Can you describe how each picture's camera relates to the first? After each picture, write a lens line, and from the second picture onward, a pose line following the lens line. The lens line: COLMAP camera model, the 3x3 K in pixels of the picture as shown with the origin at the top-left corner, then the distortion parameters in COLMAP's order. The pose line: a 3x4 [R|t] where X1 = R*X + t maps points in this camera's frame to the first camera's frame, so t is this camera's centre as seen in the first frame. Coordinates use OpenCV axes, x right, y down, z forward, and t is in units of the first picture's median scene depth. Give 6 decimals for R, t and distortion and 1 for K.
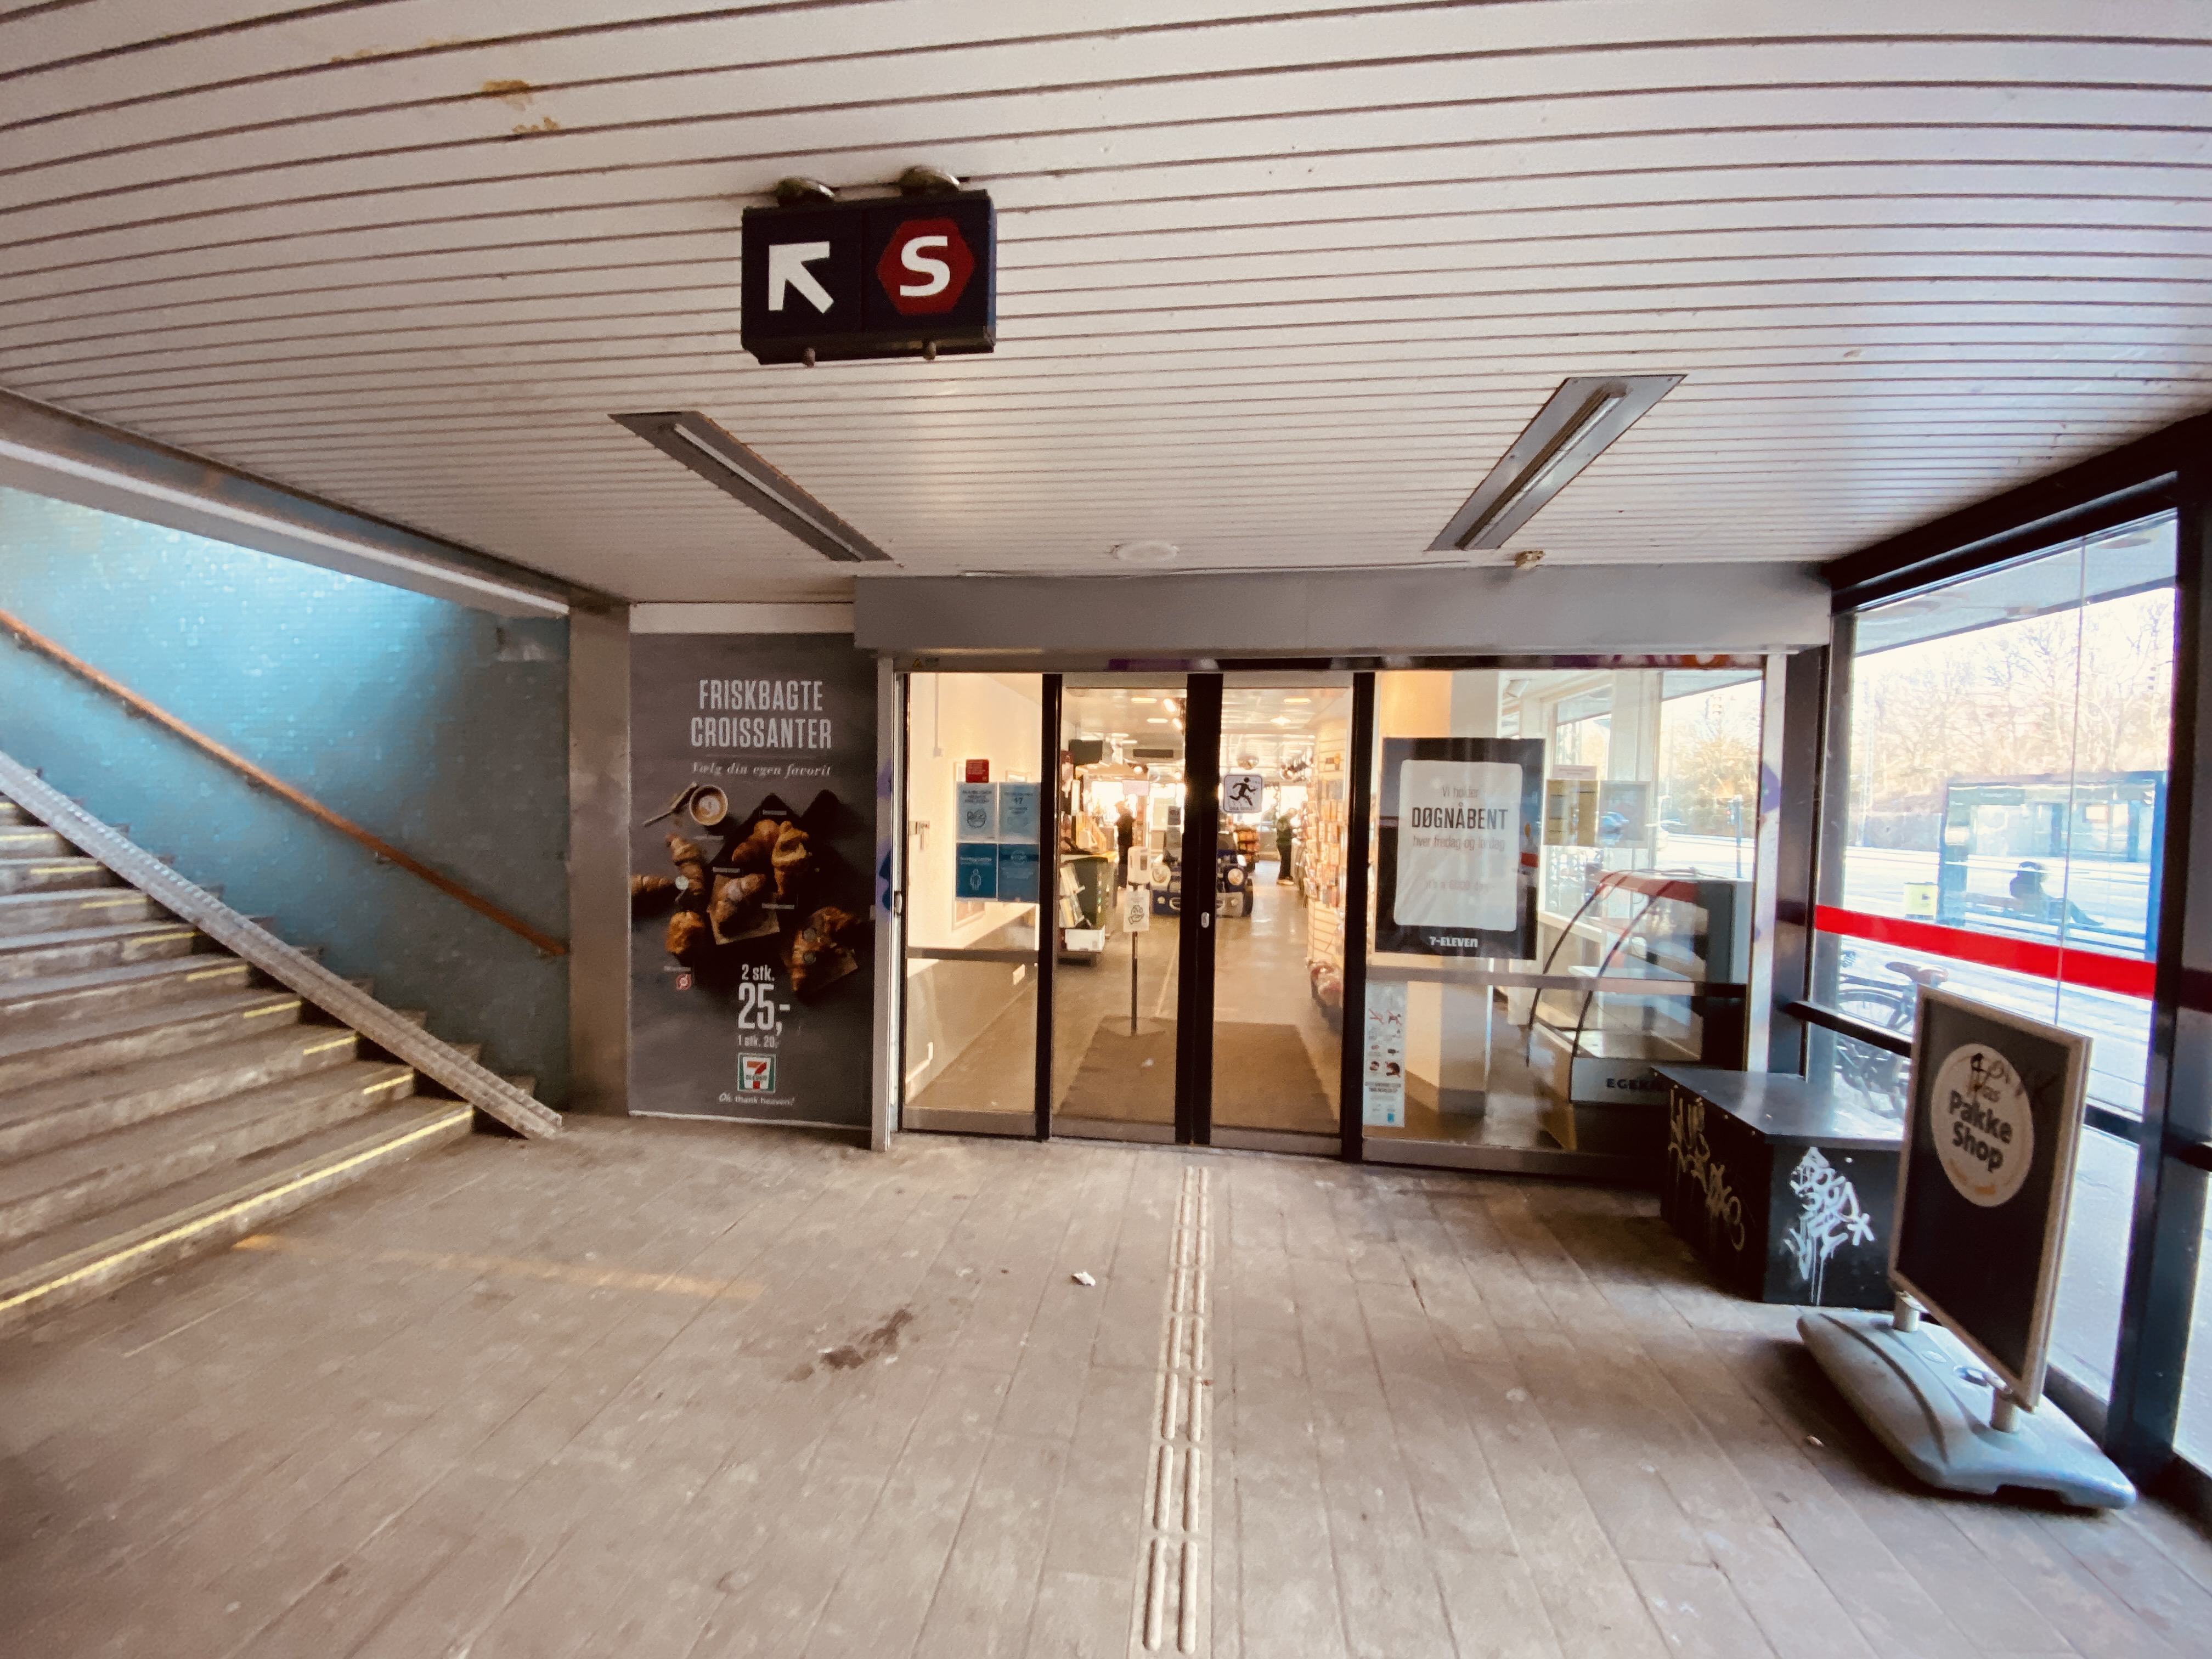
lens RADIAL K [[892.2, 0, 1113.5], [0, 892.2, 837.6], [0, 0, 1]] dist [-0.002332, -0.011739]
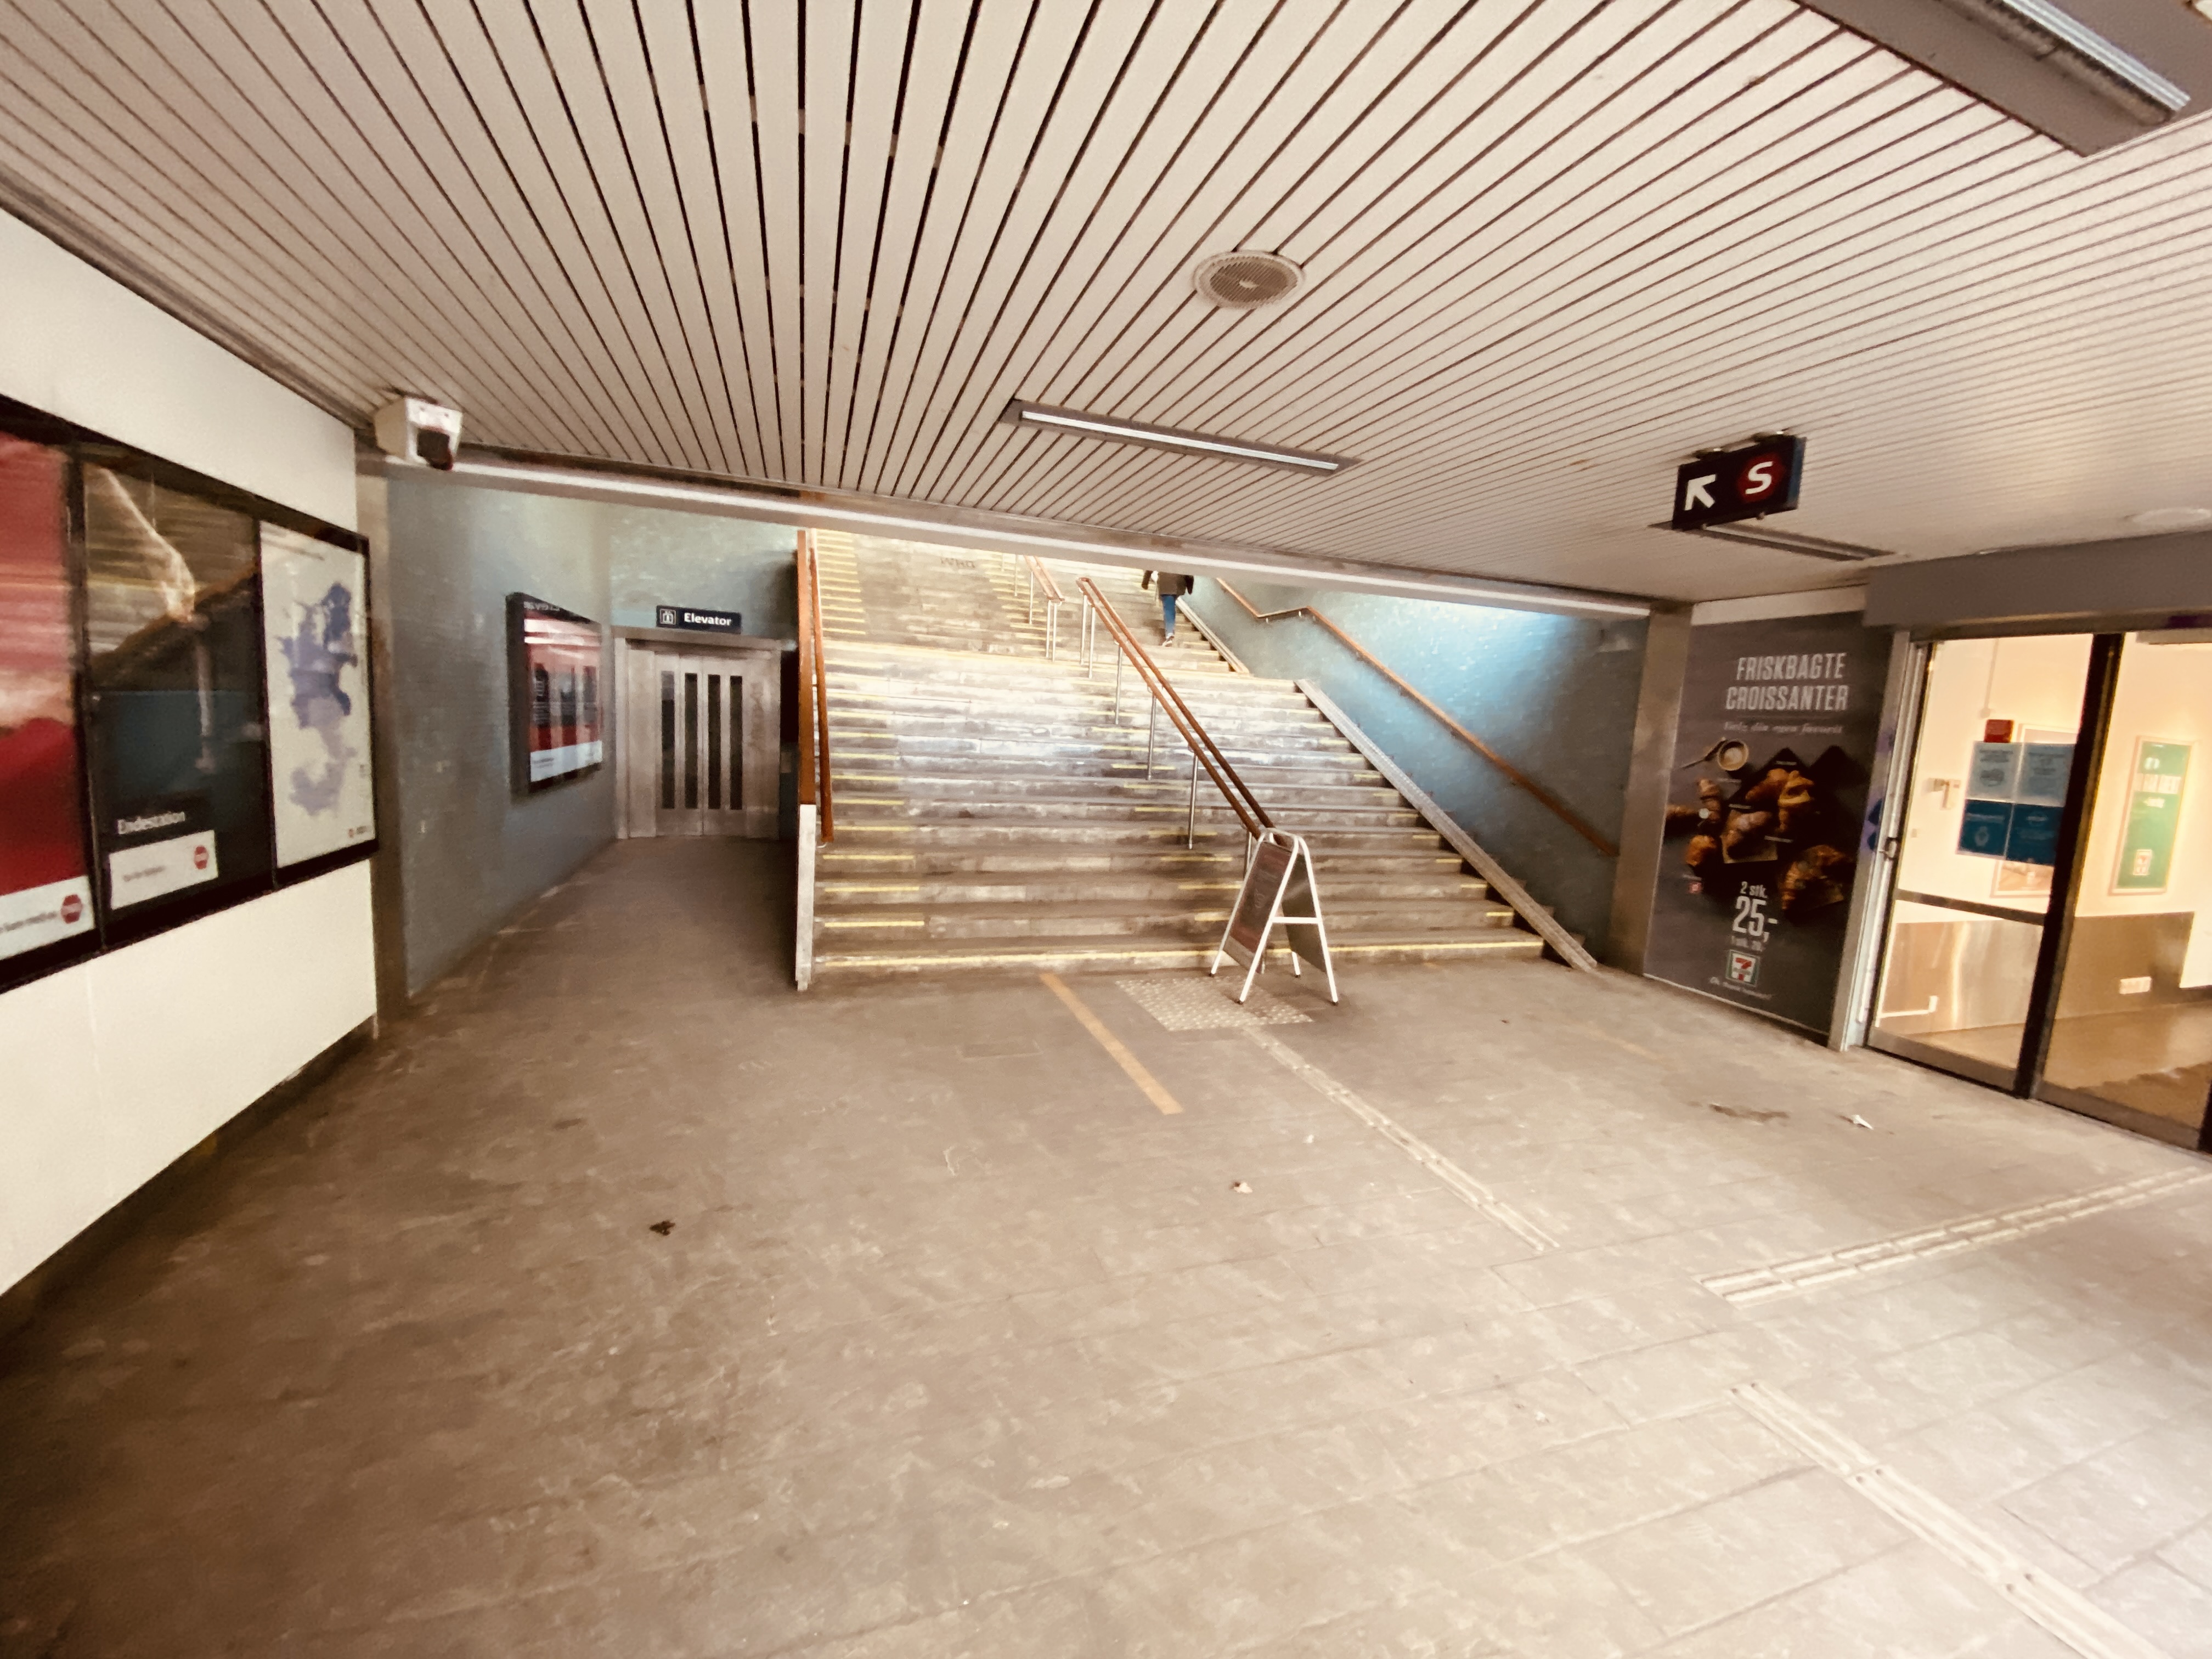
lens RADIAL K [[892.2, 0, 1106.6], [0, 892.2, 830.0], [0, 0, 1]] dist [-0.002332, -0.011739]
pose [[0.428044, 0.112595, -0.896717, 0.329478], [-0.084475, 0.992850, 0.084342, 0.039905], [0.899801, 0.039648, 0.434495, -0.377756]]
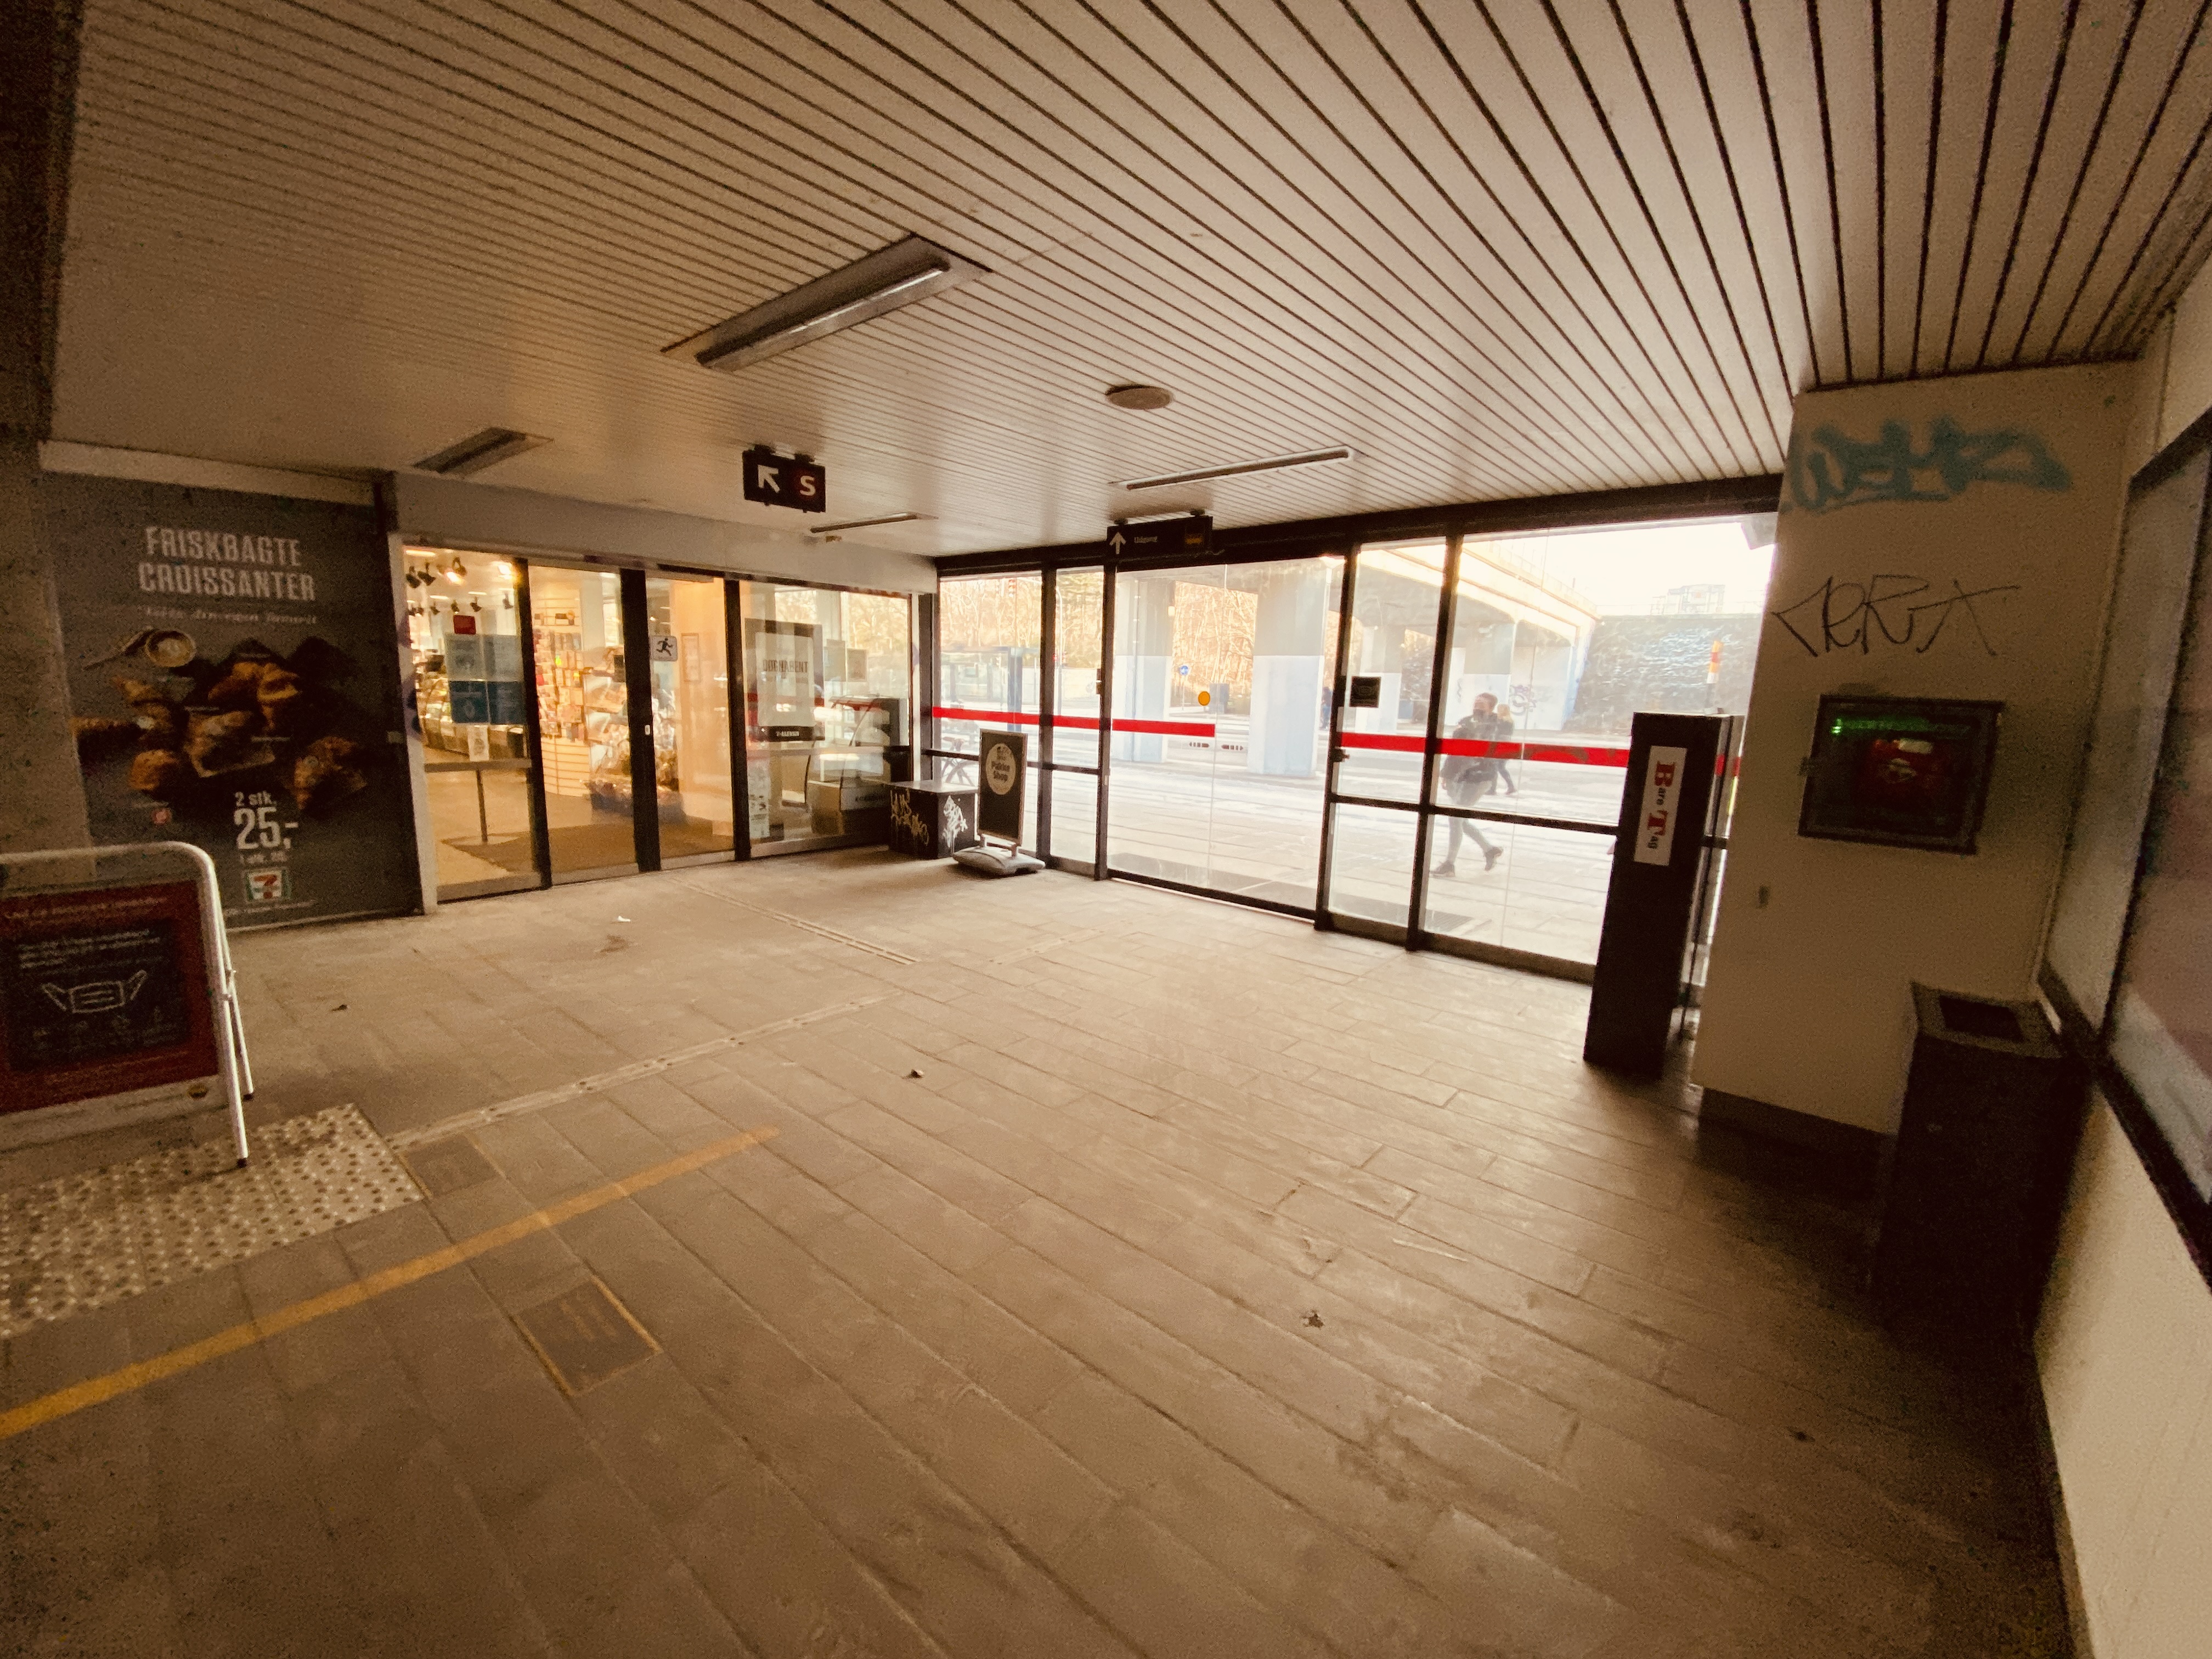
lens RADIAL K [[892.2, 0, 1095.9], [0, 892.2, 849.4], [0, 0, 1]] dist [-0.002332, -0.011739]
pose [[0.553744, -0.155390, 0.818060, -0.745978], [0.010336, 0.983640, 0.179846, 0.024208], [-0.832623, -0.091134, 0.546291, -0.525981]]
